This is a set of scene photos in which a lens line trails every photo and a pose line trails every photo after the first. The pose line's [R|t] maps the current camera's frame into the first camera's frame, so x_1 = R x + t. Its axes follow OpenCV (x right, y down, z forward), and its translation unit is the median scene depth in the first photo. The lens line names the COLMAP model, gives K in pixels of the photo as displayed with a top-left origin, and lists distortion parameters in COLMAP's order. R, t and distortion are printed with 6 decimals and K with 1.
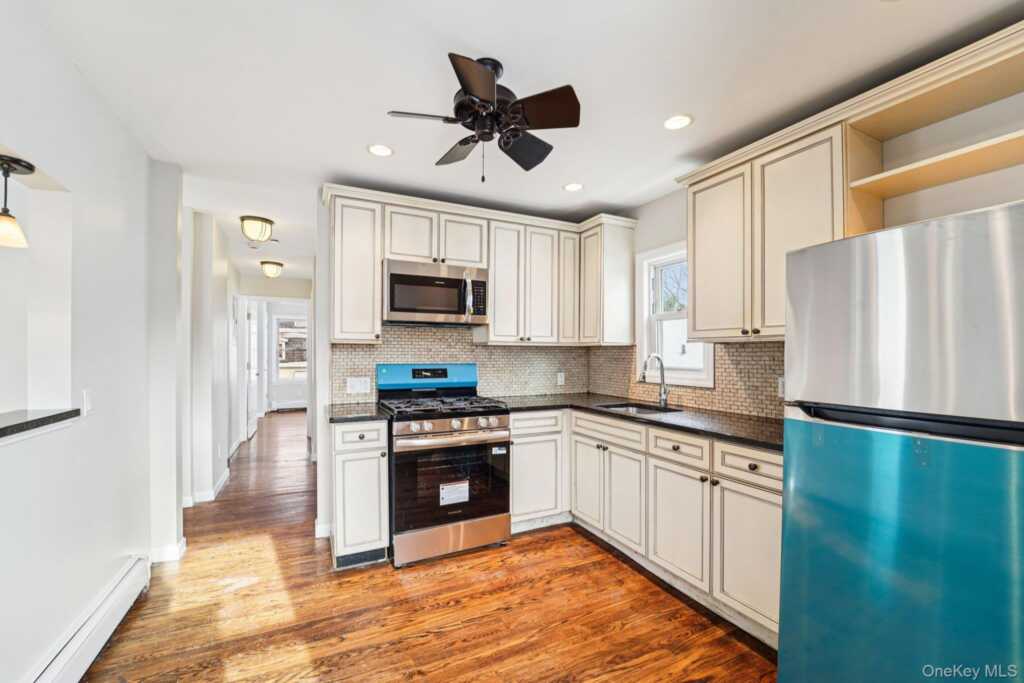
lens RADIAL K [[417.9, 0, 508.9], [0, 417.9, 354.5], [0, 0, 1]] dist [-0.024024, -0.000102]
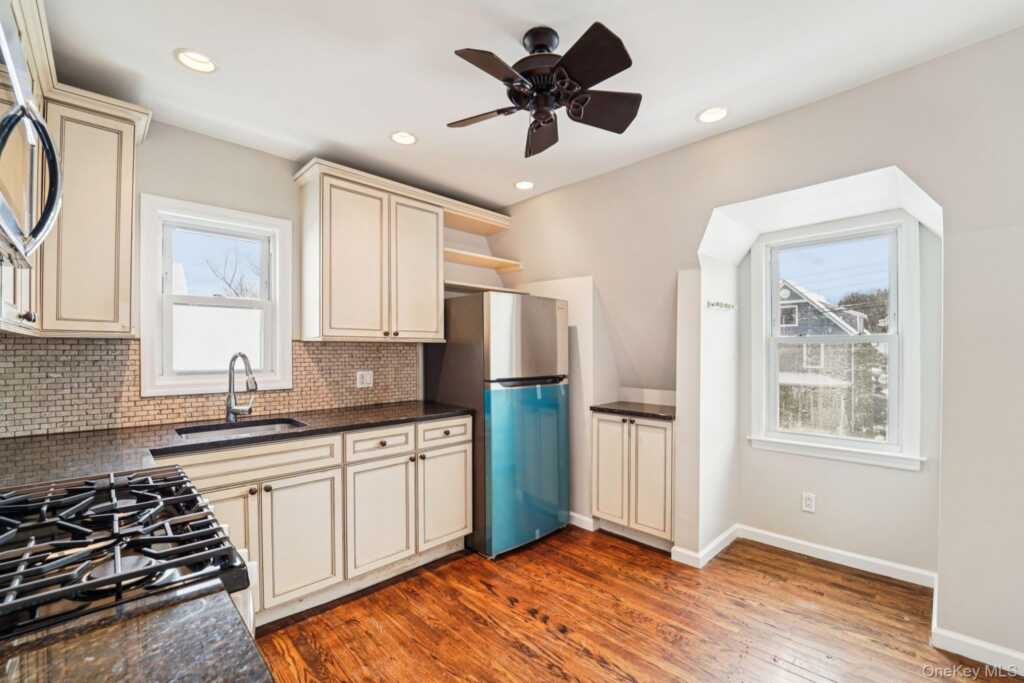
lens RADIAL K [[419.9, 0, 510.8], [0, 419.9, 351.6], [0, 0, 1]] dist [-0.025093, -0.000261]
pose [[-0.305311, -0.006429, 0.952231, -0.679626], [0.001866, 0.999971, 0.007350, -0.010612], [-0.952251, 0.004021, -0.305290, 1.010513]]
